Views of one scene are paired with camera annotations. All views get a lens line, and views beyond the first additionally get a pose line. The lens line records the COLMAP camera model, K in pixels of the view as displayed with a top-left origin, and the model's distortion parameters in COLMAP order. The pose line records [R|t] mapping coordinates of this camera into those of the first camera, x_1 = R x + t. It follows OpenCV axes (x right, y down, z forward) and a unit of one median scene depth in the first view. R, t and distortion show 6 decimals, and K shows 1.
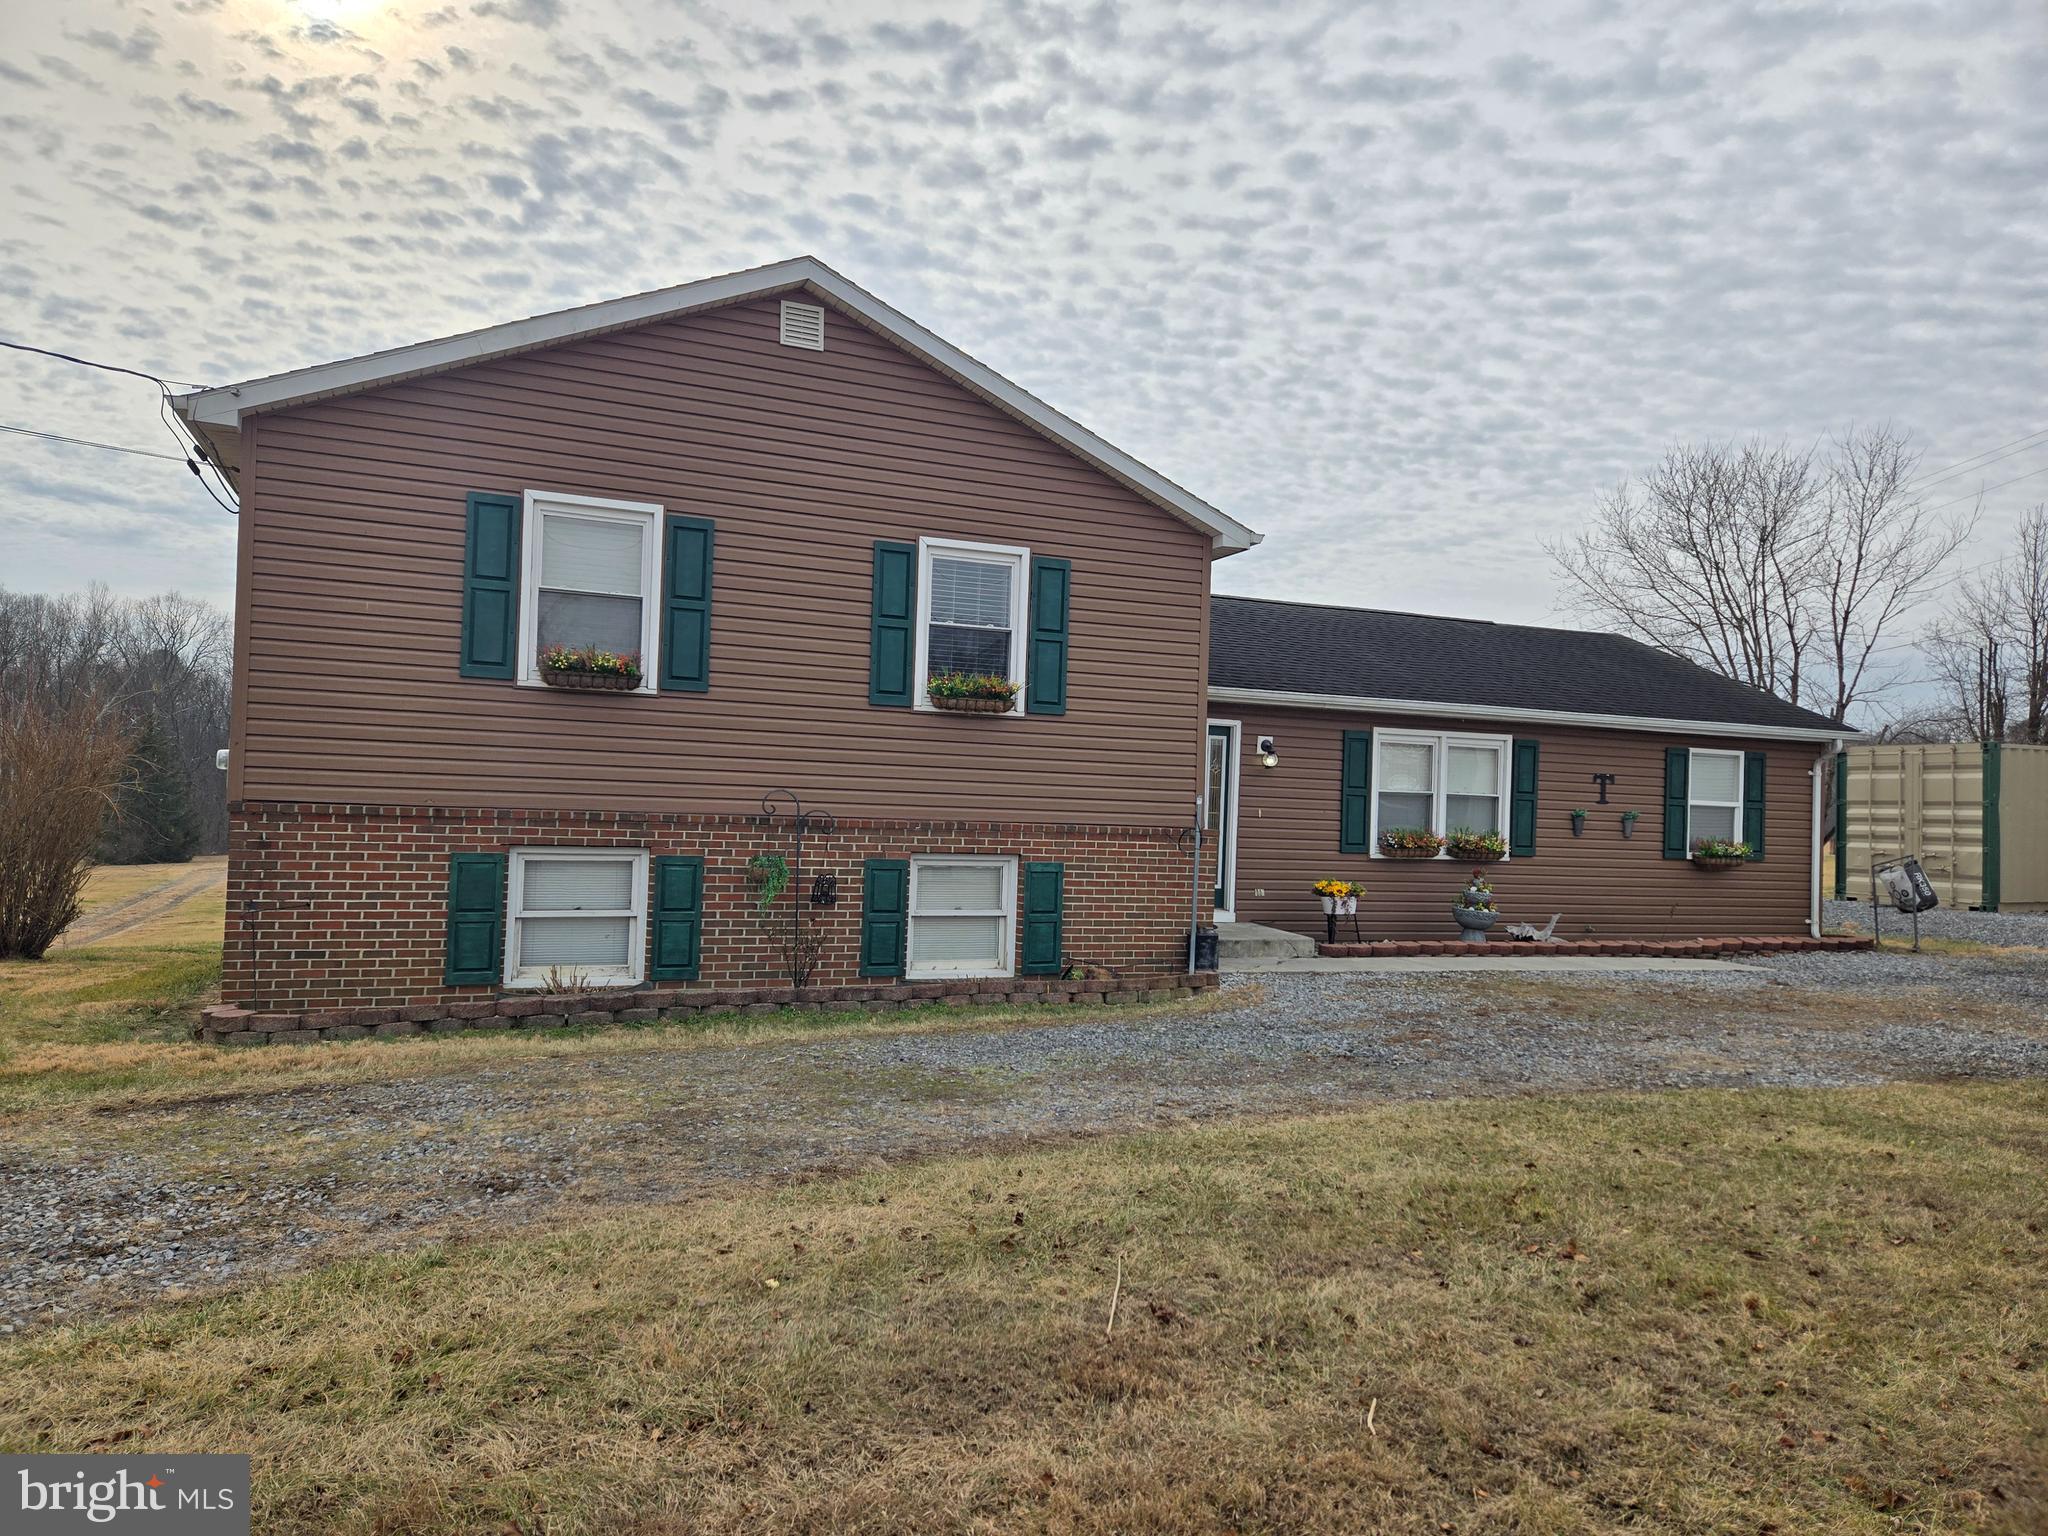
lens RADIAL K [[1365.7, 0, 1020.8], [0, 1365.7, 772.7], [0, 0, 1]] dist [0.079346, -0.058034]
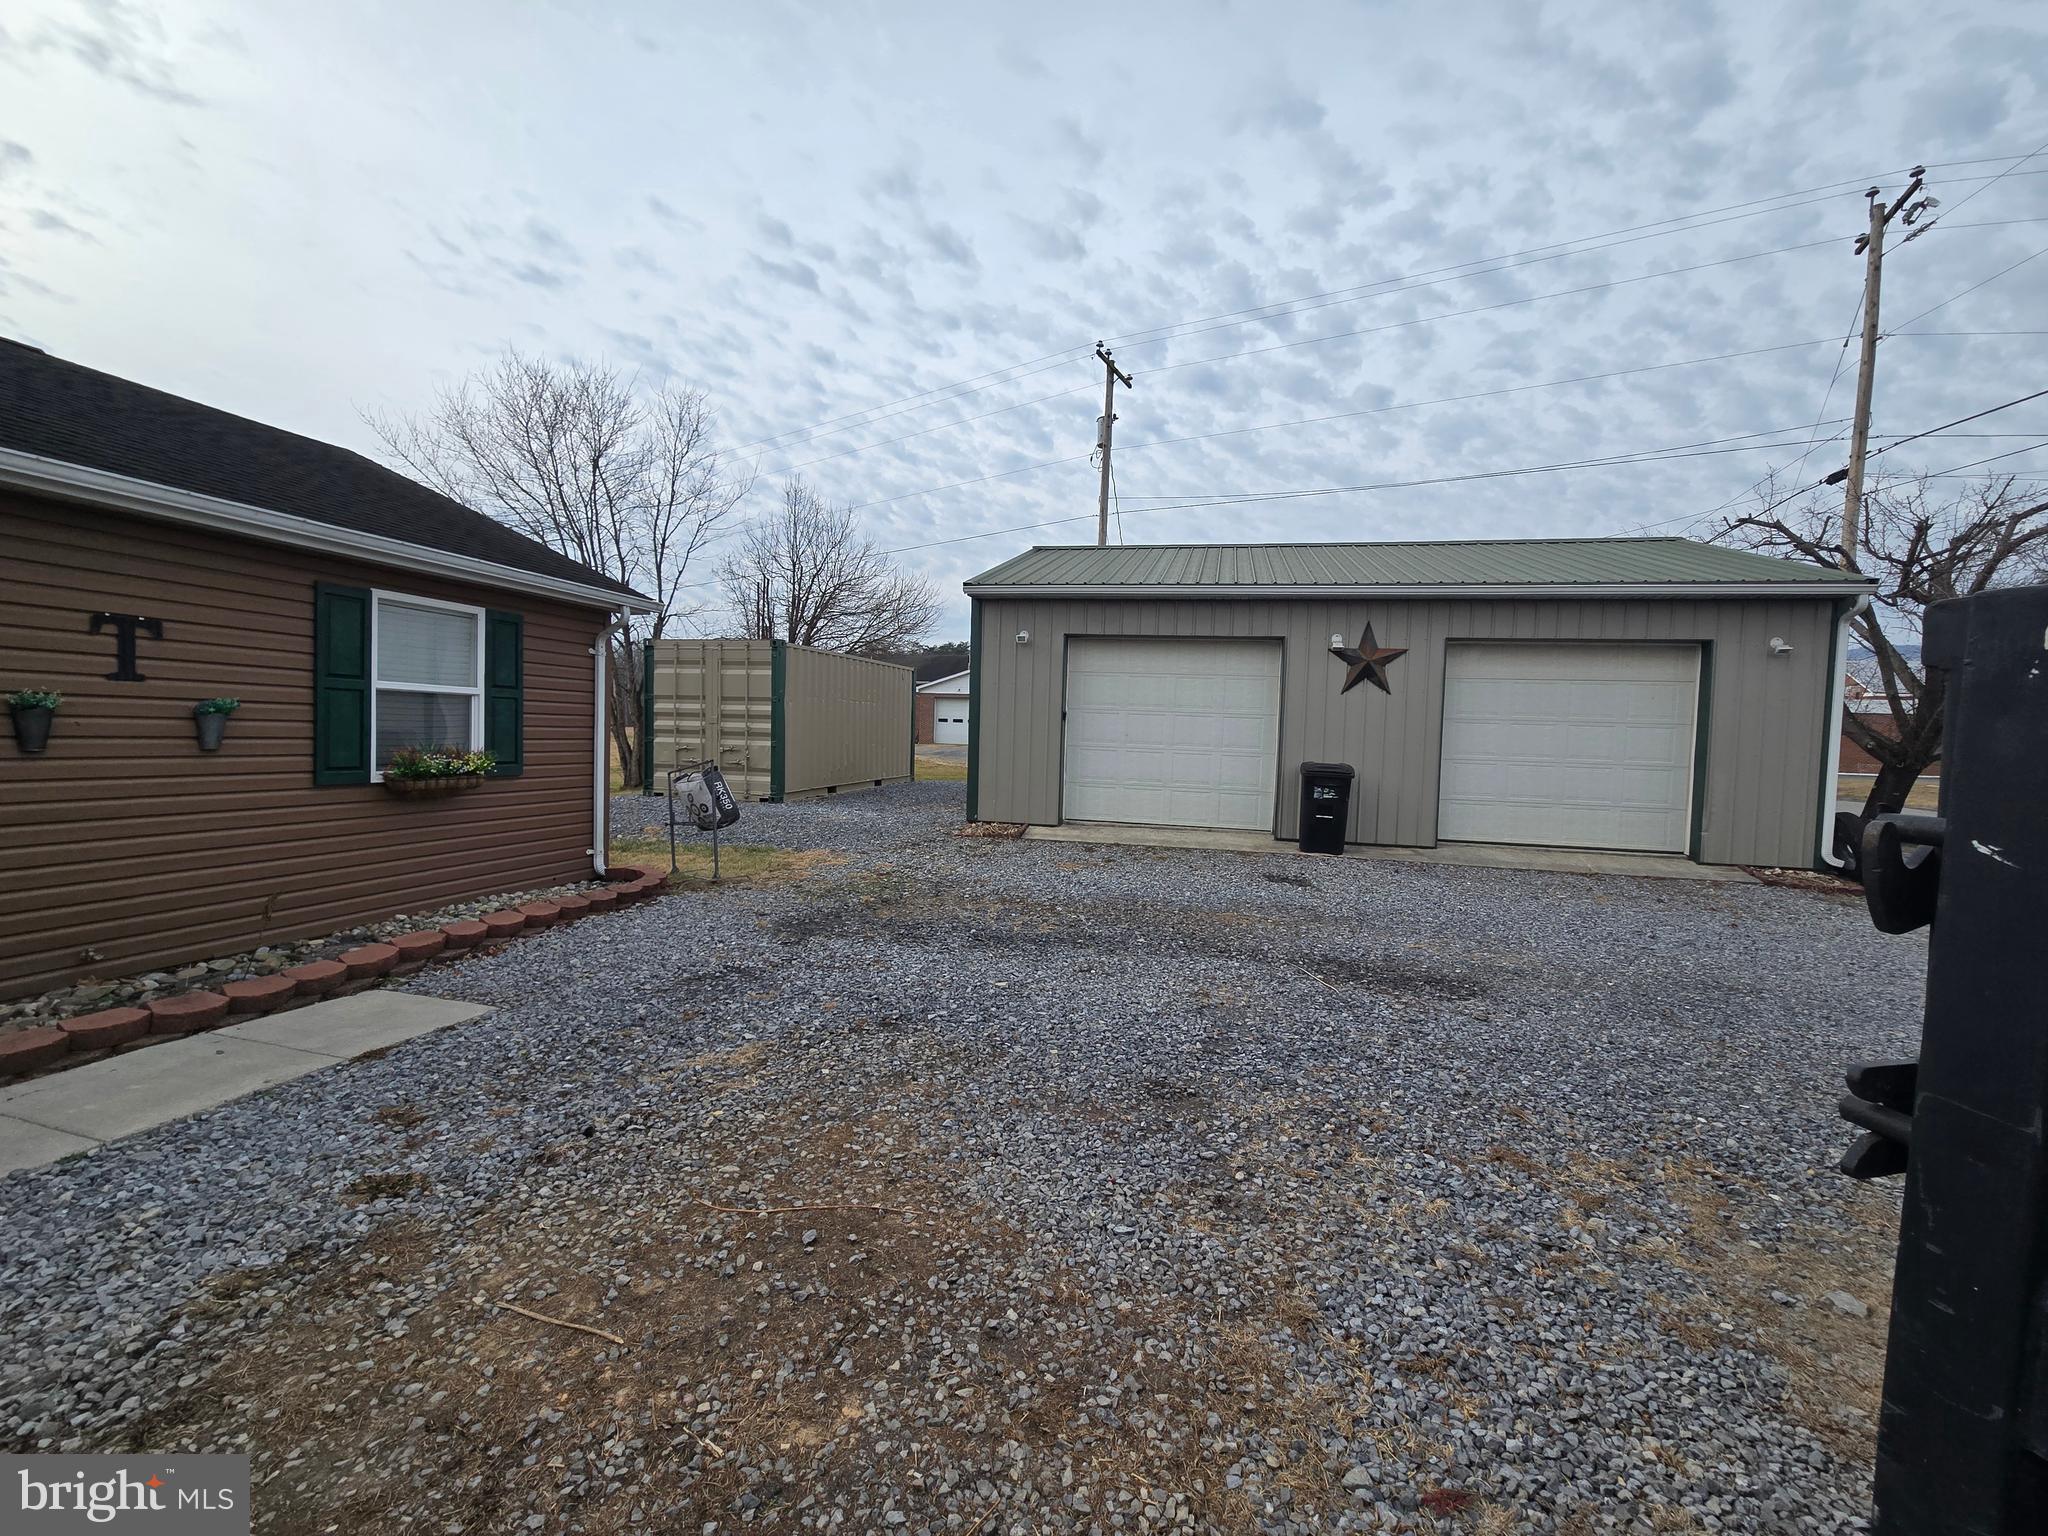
lens RADIAL K [[839.8, 0, 1021.4], [0, 839.8, 771.6], [0, 0, 1]] dist [-0.004994, 0.000563]
pose [[0.605483, -0.050283, 0.794268, 0.301793], [-0.031892, 0.995667, 0.087345, 0.015230], [-0.795219, -0.078217, 0.601256, 0.473186]]
